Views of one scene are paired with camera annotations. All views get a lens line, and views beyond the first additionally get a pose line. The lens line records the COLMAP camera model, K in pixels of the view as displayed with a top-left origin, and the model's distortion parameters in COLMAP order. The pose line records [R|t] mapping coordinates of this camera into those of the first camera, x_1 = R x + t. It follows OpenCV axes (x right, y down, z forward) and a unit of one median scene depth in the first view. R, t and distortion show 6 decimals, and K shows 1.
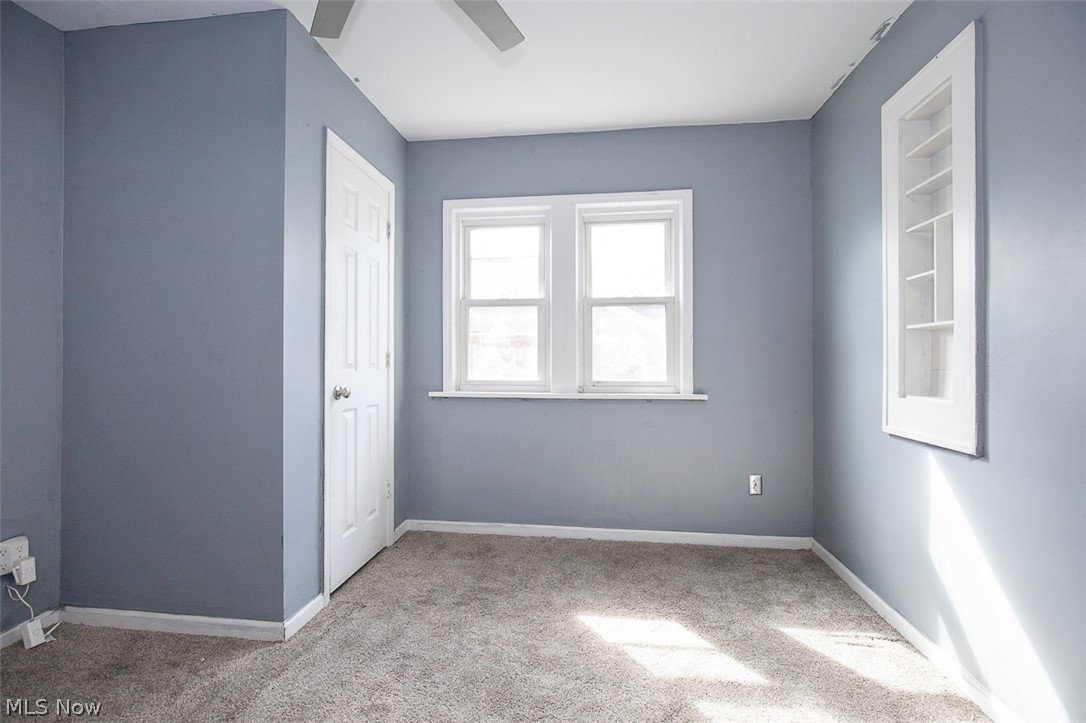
lens RADIAL K [[495.4, 0, 544.5], [0, 495.4, 356.4], [0, 0, 1]] dist [-0.009958, -0.000202]
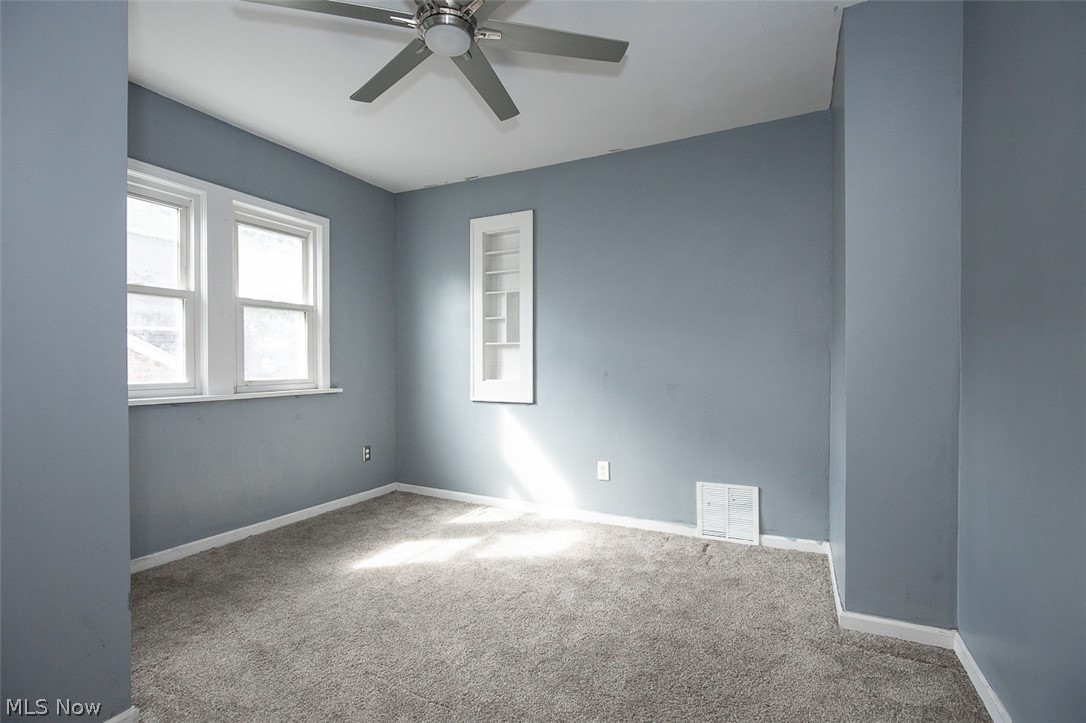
lens RADIAL K [[495.4, 0, 544.5], [0, 495.4, 356.4], [0, 0, 1]] dist [-0.009958, -0.000202]
pose [[0.331828, 0.008858, 0.943298, -0.670499], [-0.013074, 0.999903, -0.004790, -0.003070], [-0.943249, -0.010744, 0.331912, 0.099896]]
